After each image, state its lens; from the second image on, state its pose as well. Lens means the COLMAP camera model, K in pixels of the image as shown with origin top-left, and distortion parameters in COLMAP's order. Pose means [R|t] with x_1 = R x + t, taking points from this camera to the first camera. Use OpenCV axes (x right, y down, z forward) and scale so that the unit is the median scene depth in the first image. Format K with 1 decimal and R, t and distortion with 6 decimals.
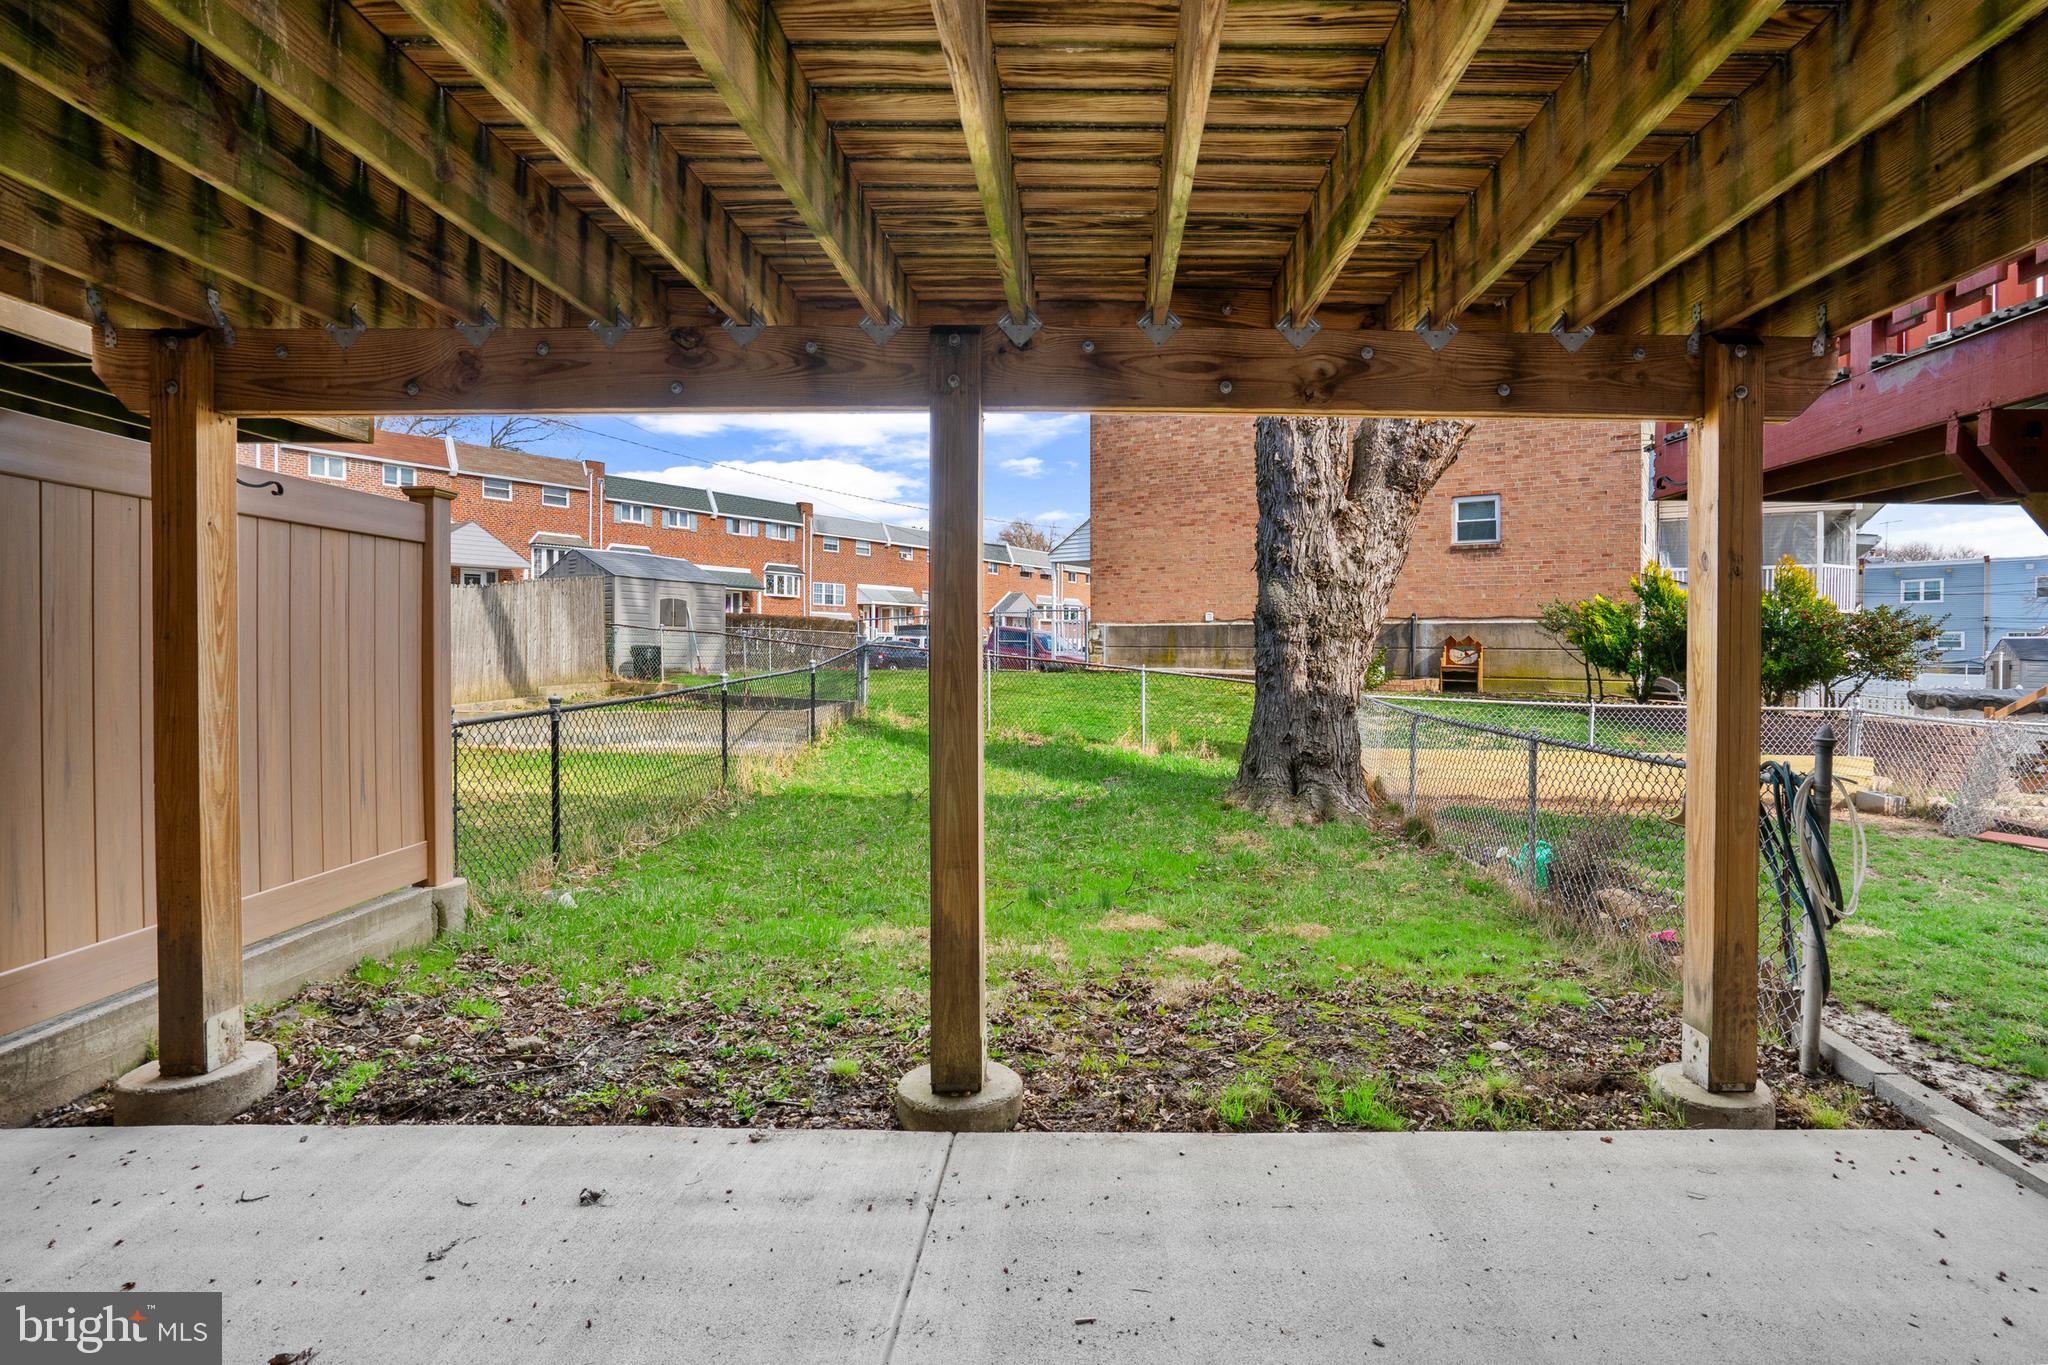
lens RADIAL K [[989.5, 0, 1083.6], [0, 989.5, 664.1], [0, 0, 1]] dist [-0.046220, 0.000246]
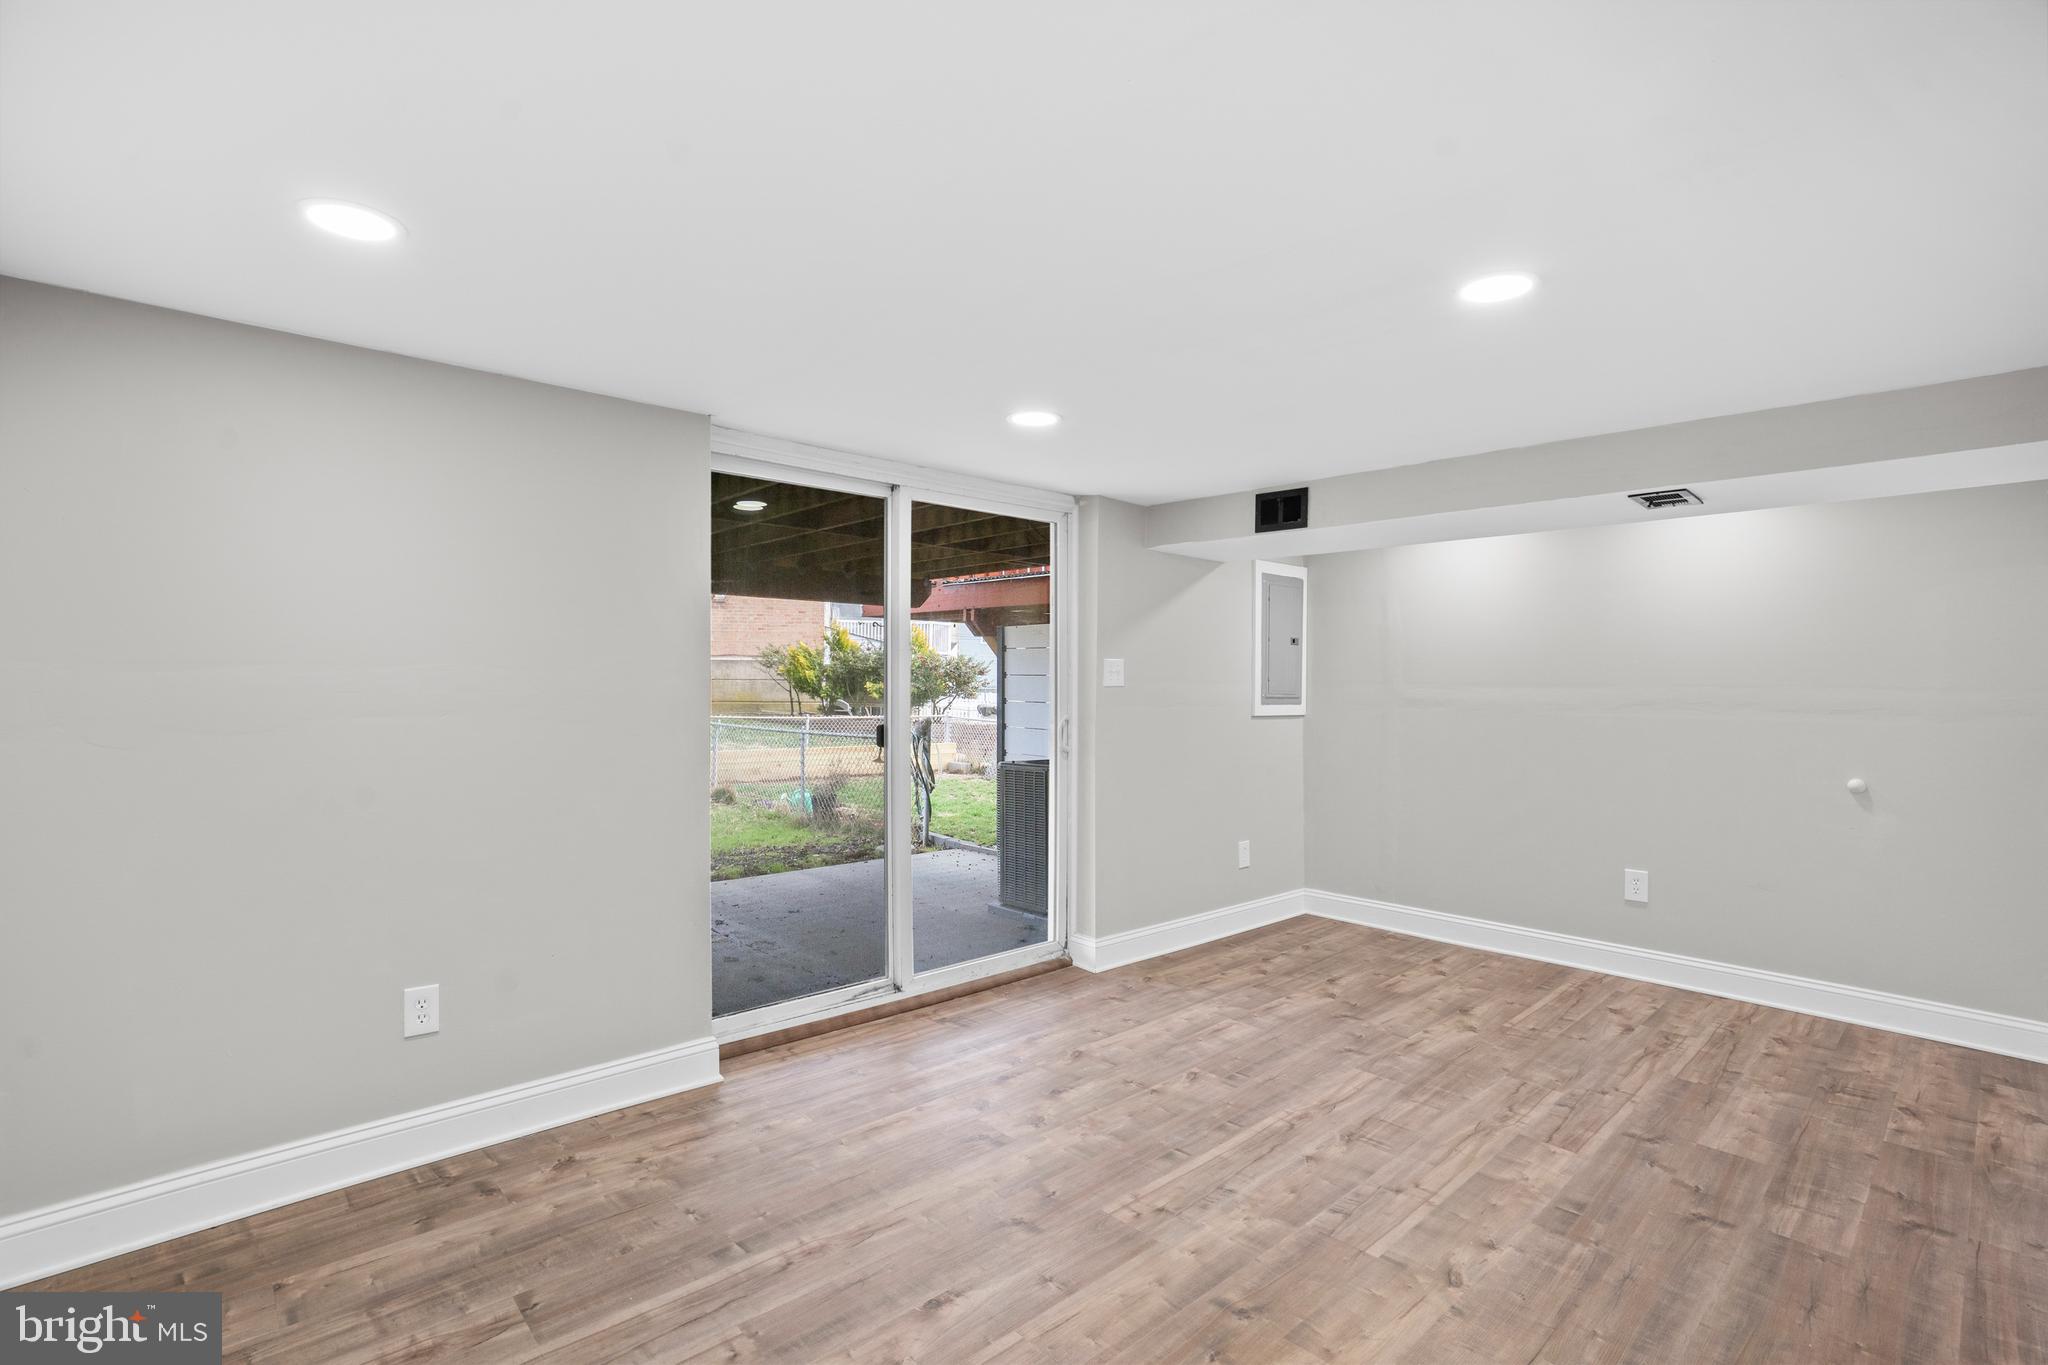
lens RADIAL K [[954.6, 0, 1038.5], [0, 954.6, 673.7], [0, 0, 1]] dist [-0.054558, 0.018812]
pose [[0.723638, 0.002048, 0.690177, -0.217371], [0.009154, 0.999879, -0.012564, -0.005093], [-0.690119, 0.015409, 0.723532, -0.293917]]
